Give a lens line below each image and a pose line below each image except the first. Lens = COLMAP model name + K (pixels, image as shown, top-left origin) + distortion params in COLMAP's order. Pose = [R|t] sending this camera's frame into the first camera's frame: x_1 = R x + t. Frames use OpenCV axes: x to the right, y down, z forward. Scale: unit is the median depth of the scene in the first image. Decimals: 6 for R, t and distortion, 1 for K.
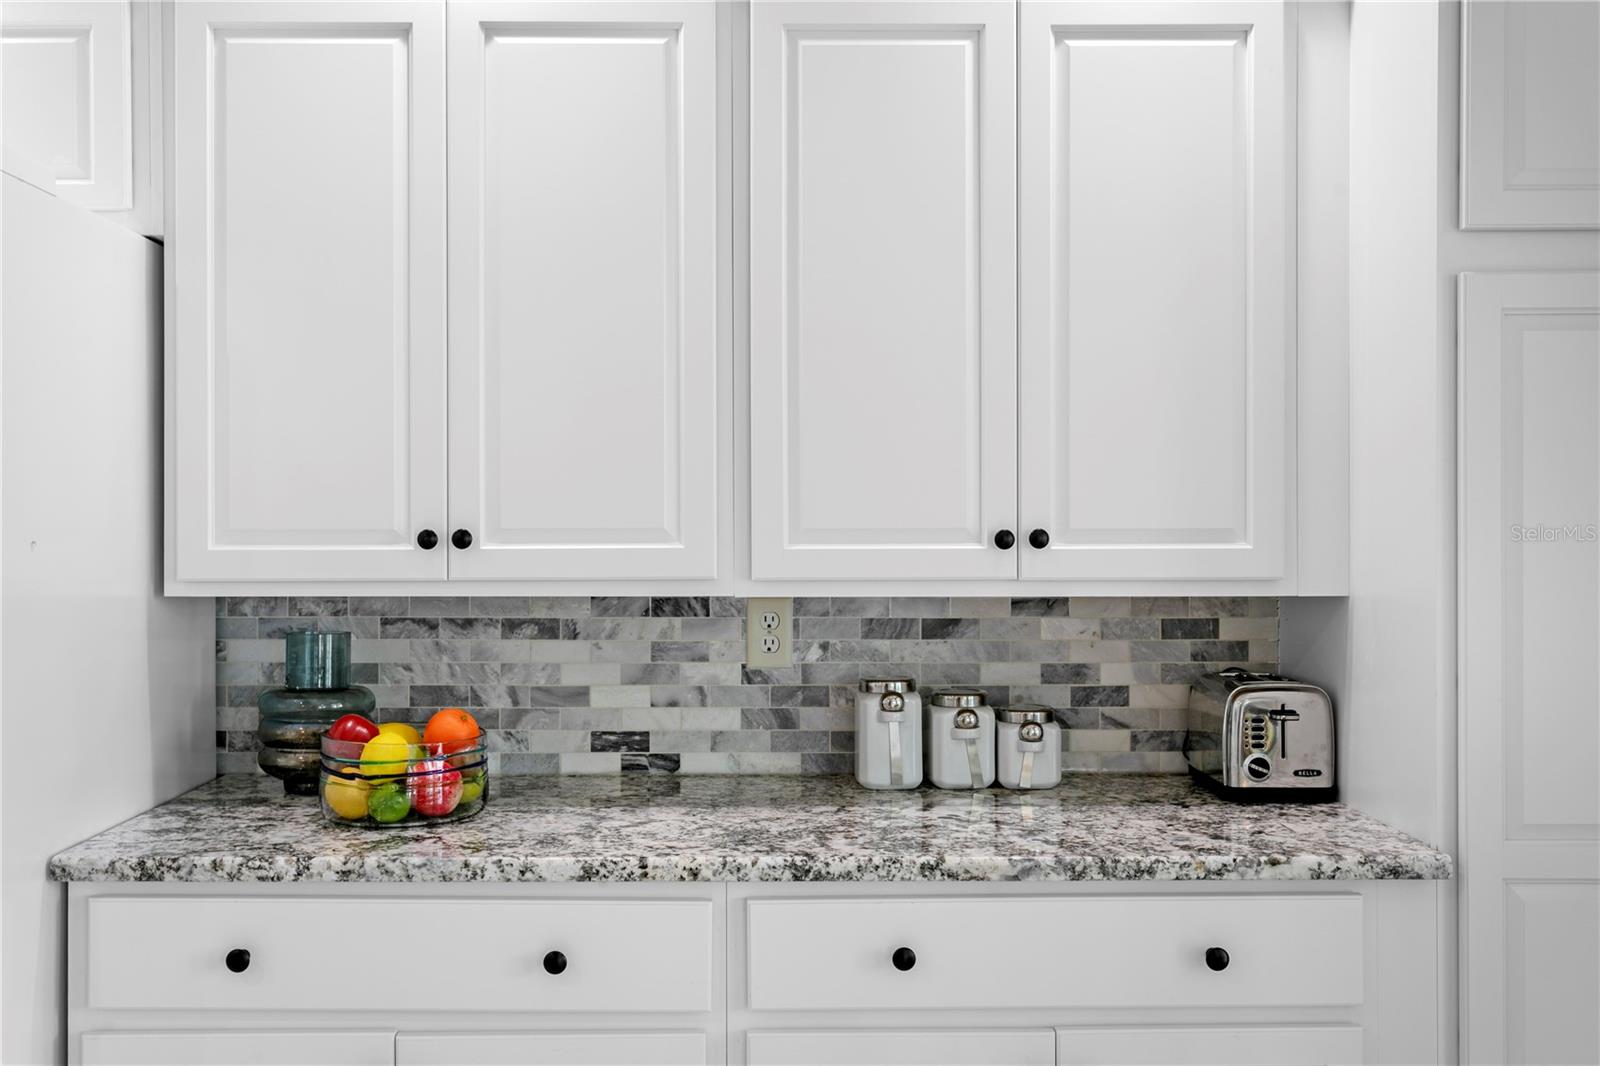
lens RADIAL K [[1520.7, 0, 791.2], [0, 1520.7, 530.6], [0, 0, 1]] dist [0.004806, 0.000000]
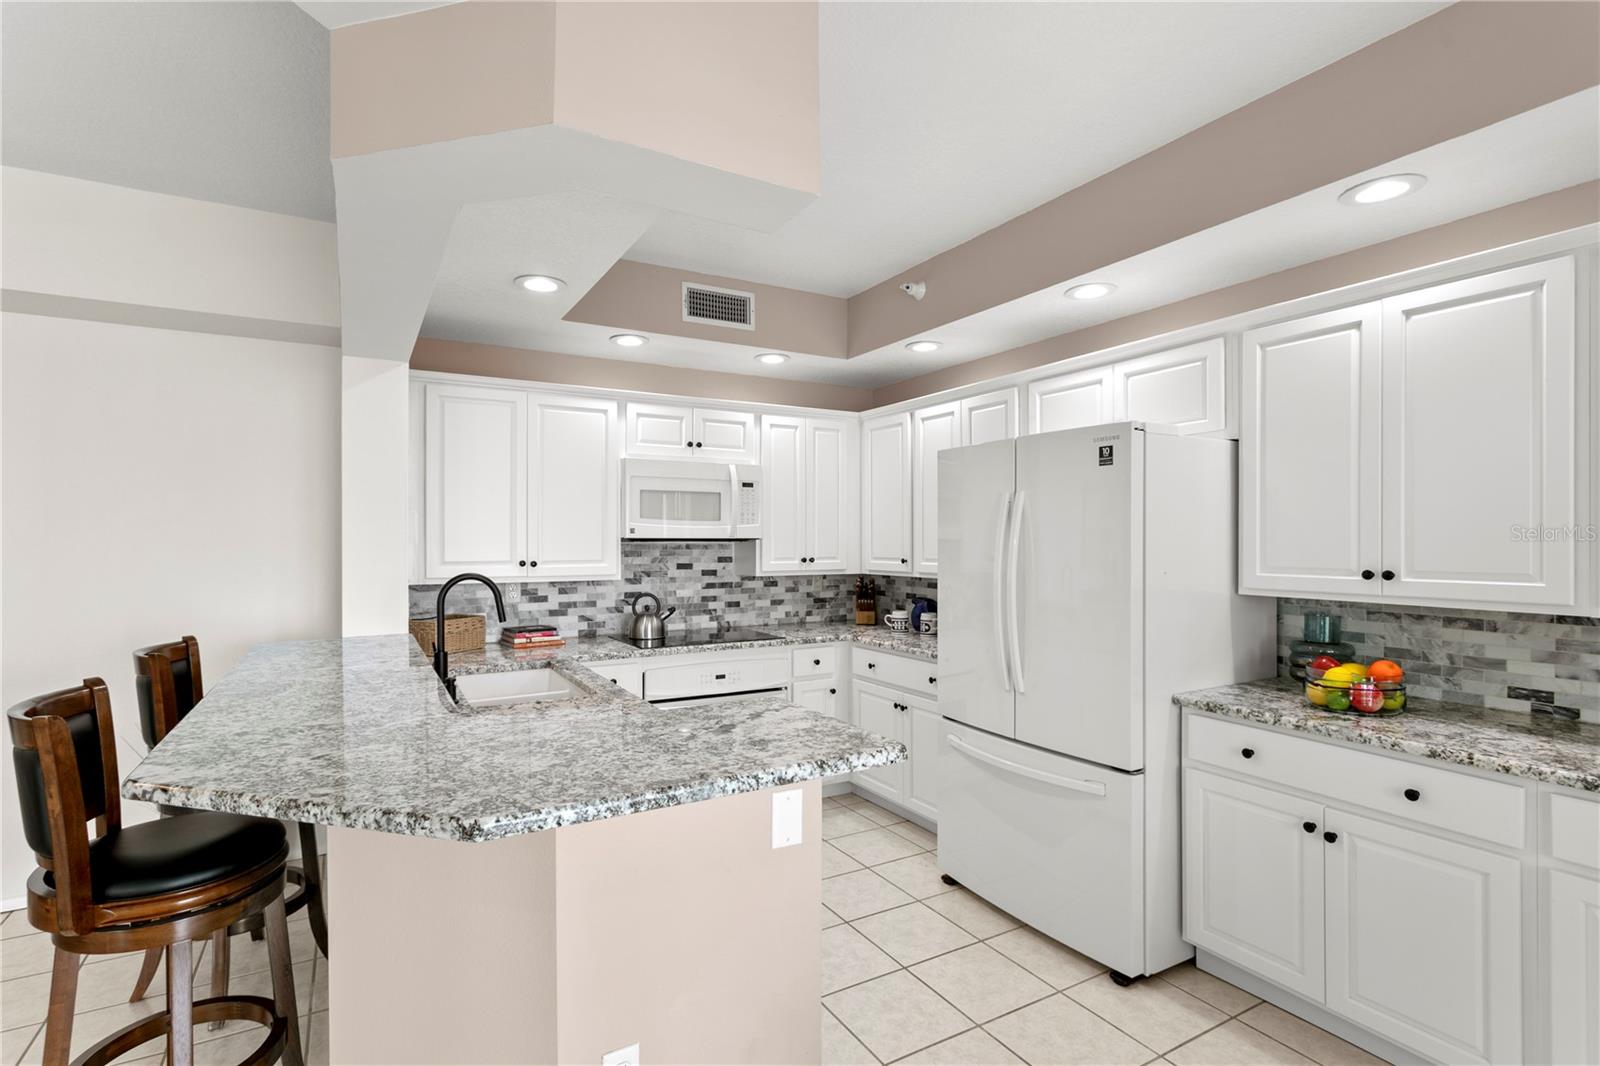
lens RADIAL K [[767.8, 0, 777.0], [0, 767.8, 534.1], [0, 0, 1]] dist [0.009870, -0.001380]
pose [[0.472325, -0.003510, -0.881418, 0.278154], [0.002222, 0.999994, -0.002791, -0.044859], [0.881422, -0.000640, 0.472330, -0.167559]]
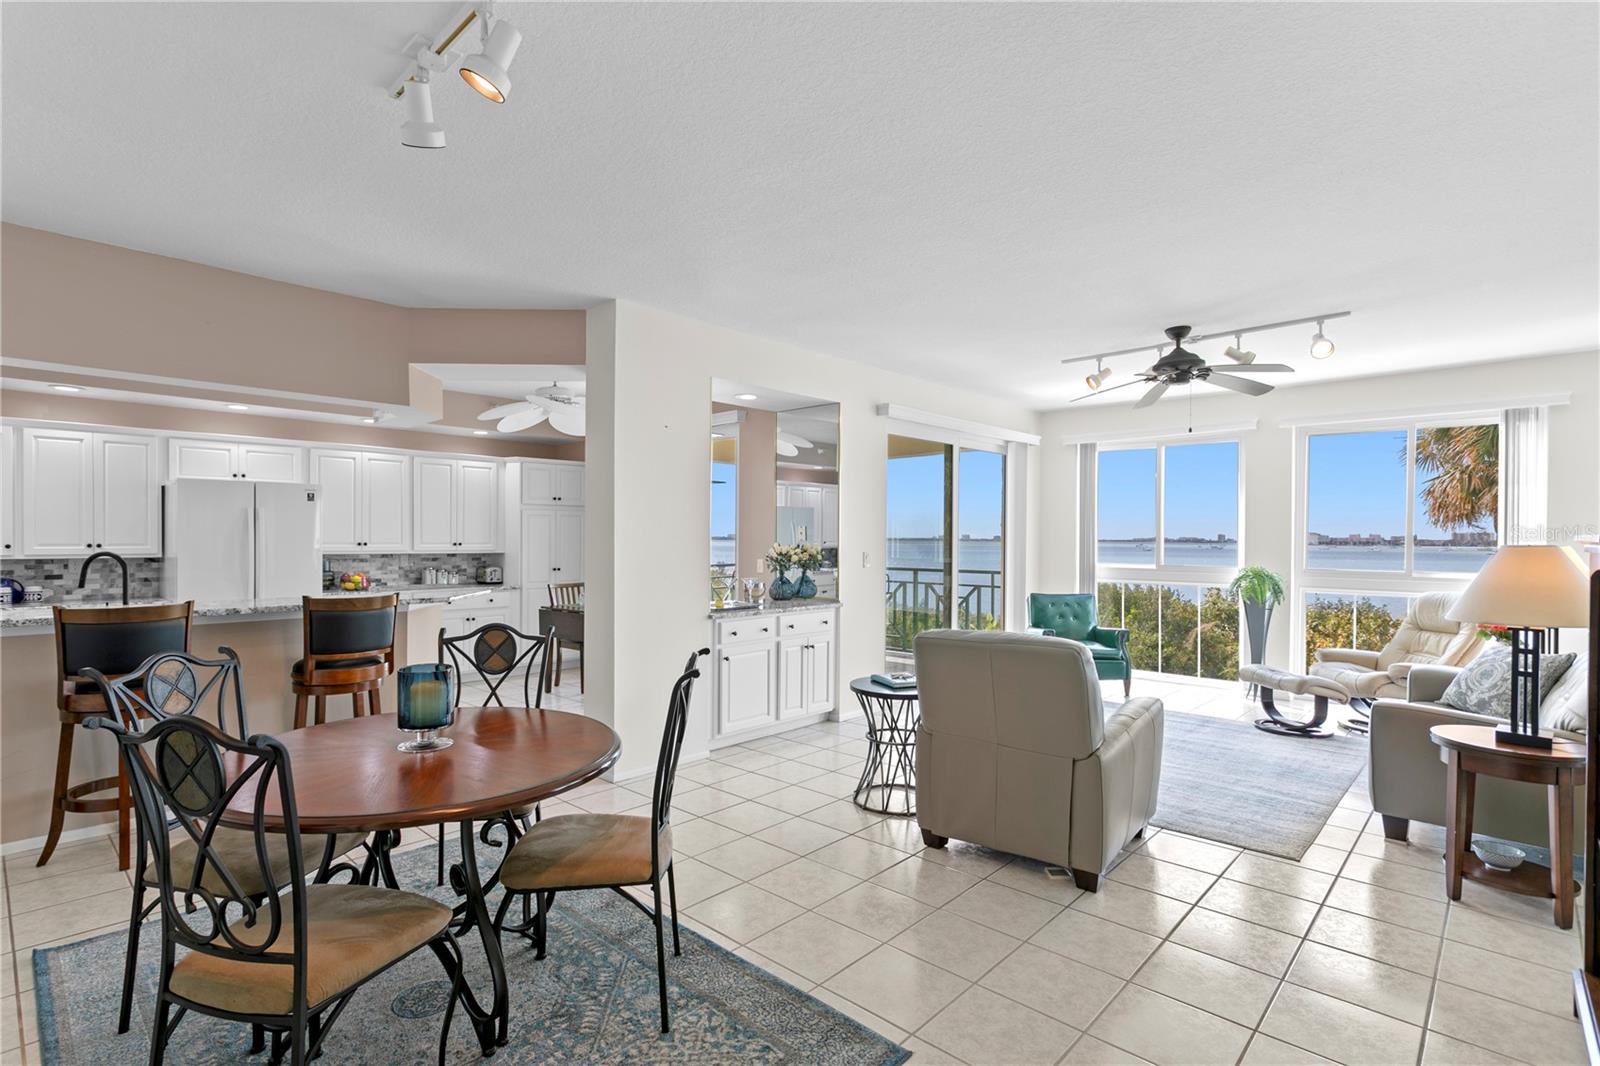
lens RADIAL K [[767.8, 0, 779.7], [0, 767.8, 545.2], [0, 0, 1]] dist [0.009870, -0.001380]
pose [[0.703332, 0.001260, 0.710860, -1.179343], [-0.009792, 0.999921, 0.007915, -0.029555], [-0.710794, -0.012528, 0.703289, -2.228810]]
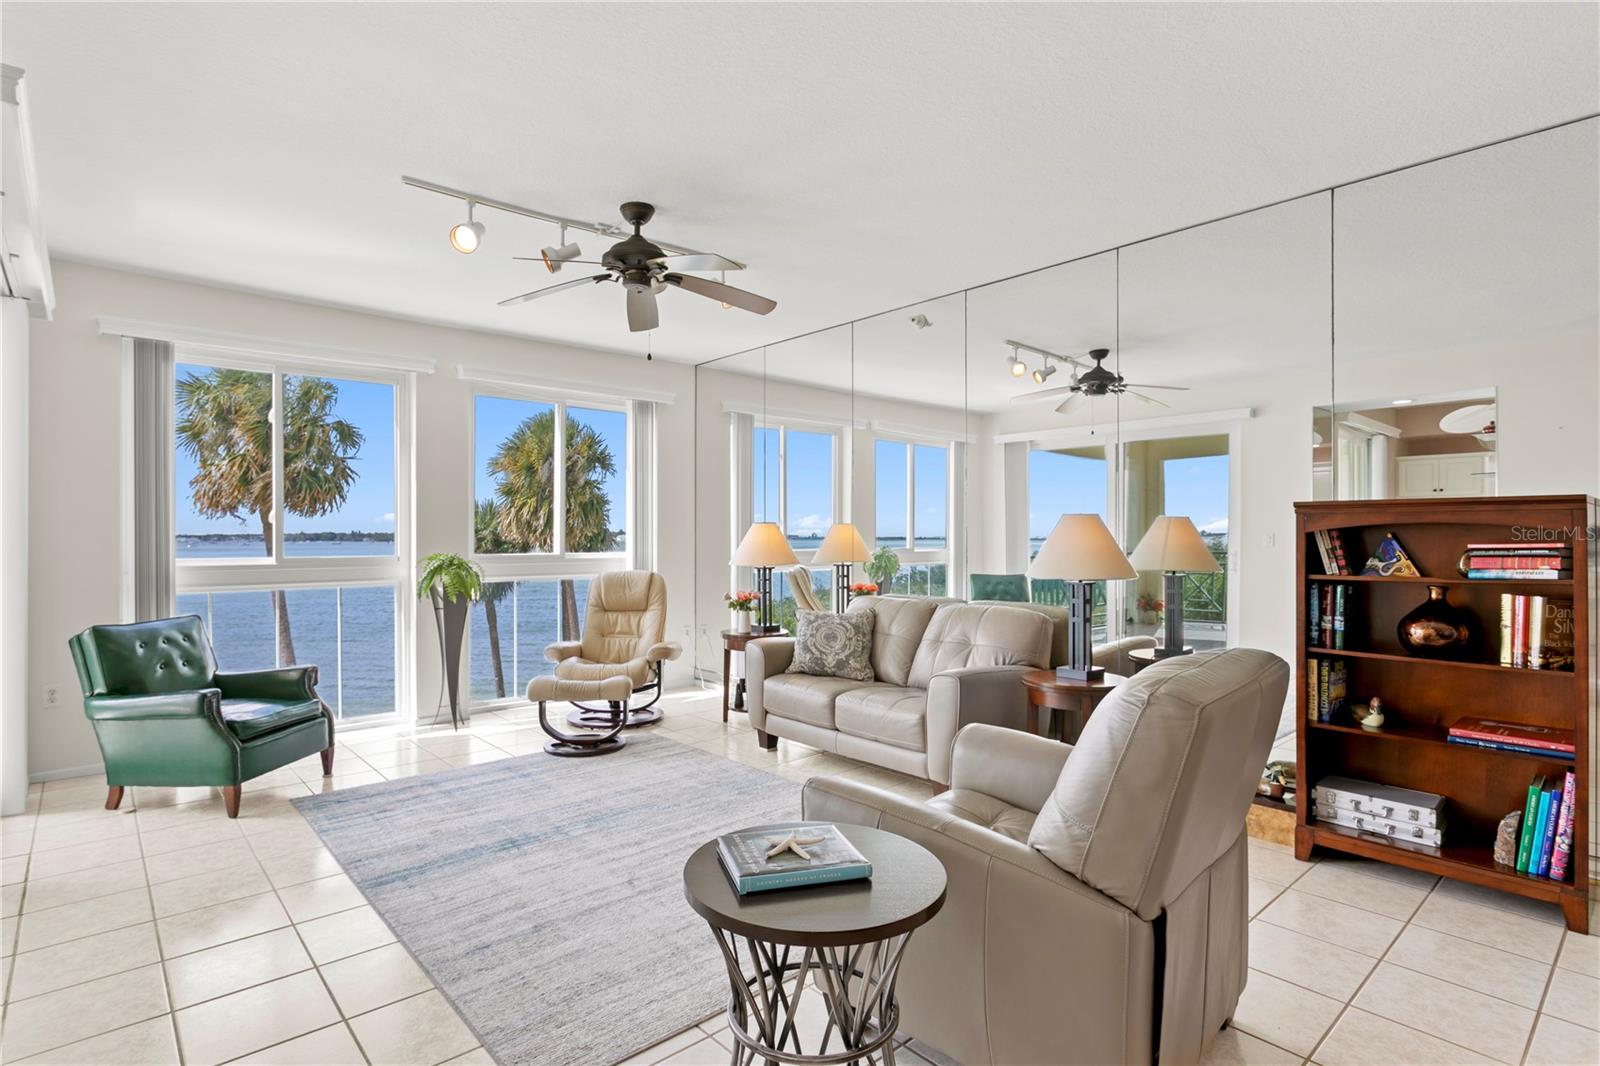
lens RADIAL K [[810.6, 0, 769.4], [0, 810.6, 534.7], [0, 0, 1]] dist [-0.011685, 0.007730]
pose [[-0.642302, 0.005687, 0.766431, -0.261023], [0.002154, 0.999982, -0.005615, 0.017106], [-0.766449, -0.001955, -0.642302, -0.731002]]
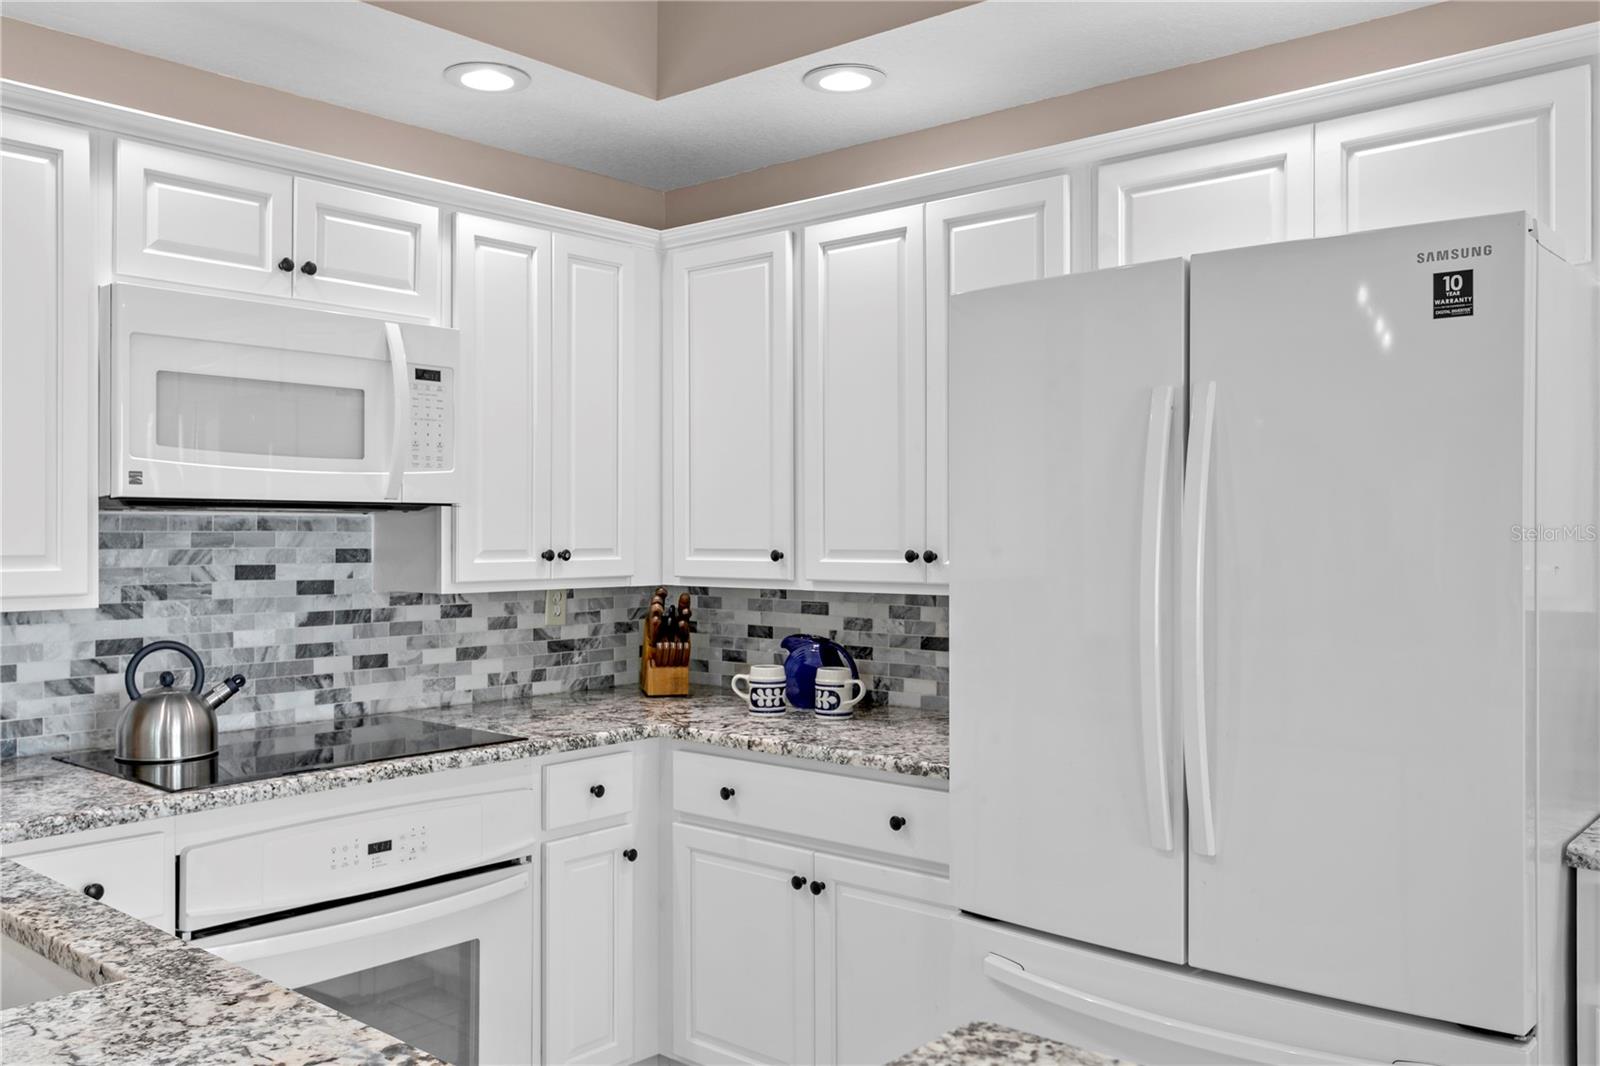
lens RADIAL K [[1331.5, 0, 766.4], [0, 1331.5, 522.4], [0, 0, 1]] dist [0.006773, -0.001919]
pose [[0.737119, -0.000272, -0.675763, -0.210675], [-0.000406, 1.000000, -0.000845, -0.020677], [0.675763, 0.000898, 0.737119, -0.113371]]
